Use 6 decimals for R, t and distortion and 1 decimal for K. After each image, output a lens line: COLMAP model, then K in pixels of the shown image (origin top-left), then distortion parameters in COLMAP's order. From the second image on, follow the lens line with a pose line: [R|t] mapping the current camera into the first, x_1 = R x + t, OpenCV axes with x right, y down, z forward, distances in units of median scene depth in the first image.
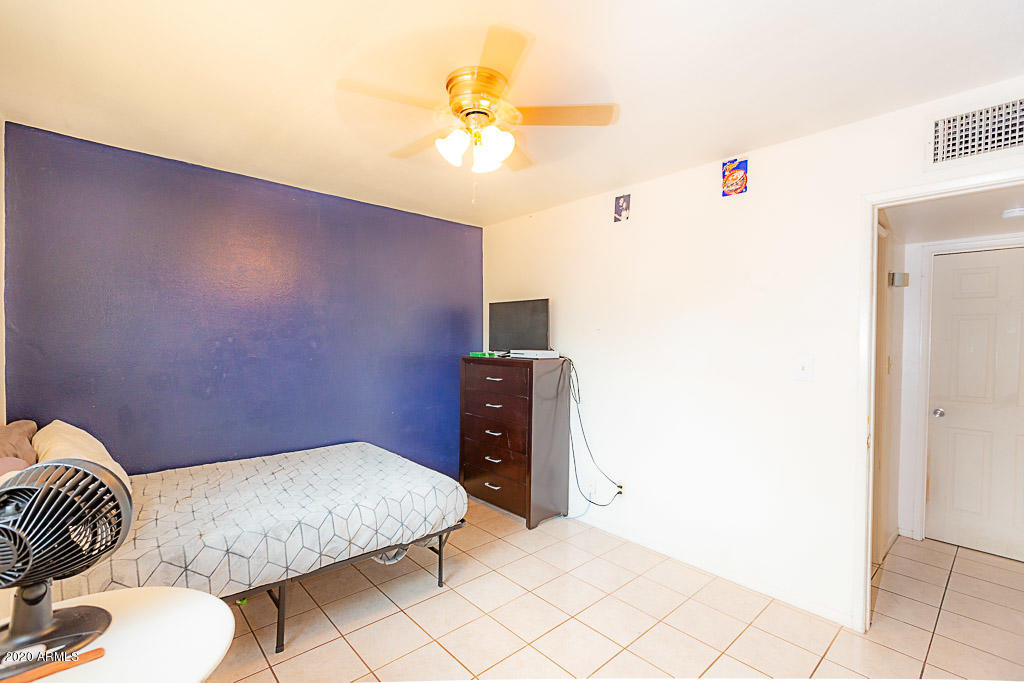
lens RADIAL K [[461.6, 0, 508.6], [0, 461.6, 340.7], [0, 0, 1]] dist [0.010209, -0.000644]
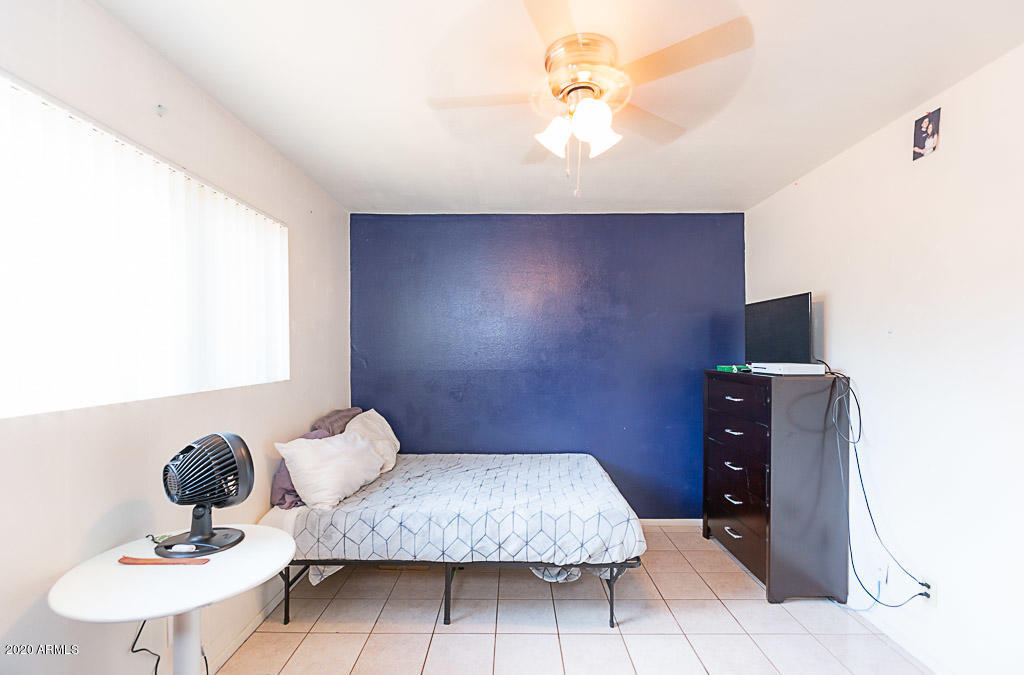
lens RADIAL K [[461.6, 0, 507.9], [0, 461.6, 351.1], [0, 0, 1]] dist [0.010209, -0.000644]
pose [[0.736720, -0.012779, -0.676077, 0.257837], [0.009202, 0.999918, -0.008873, 0.003704], [0.676135, 0.000316, 0.736777, 0.165221]]
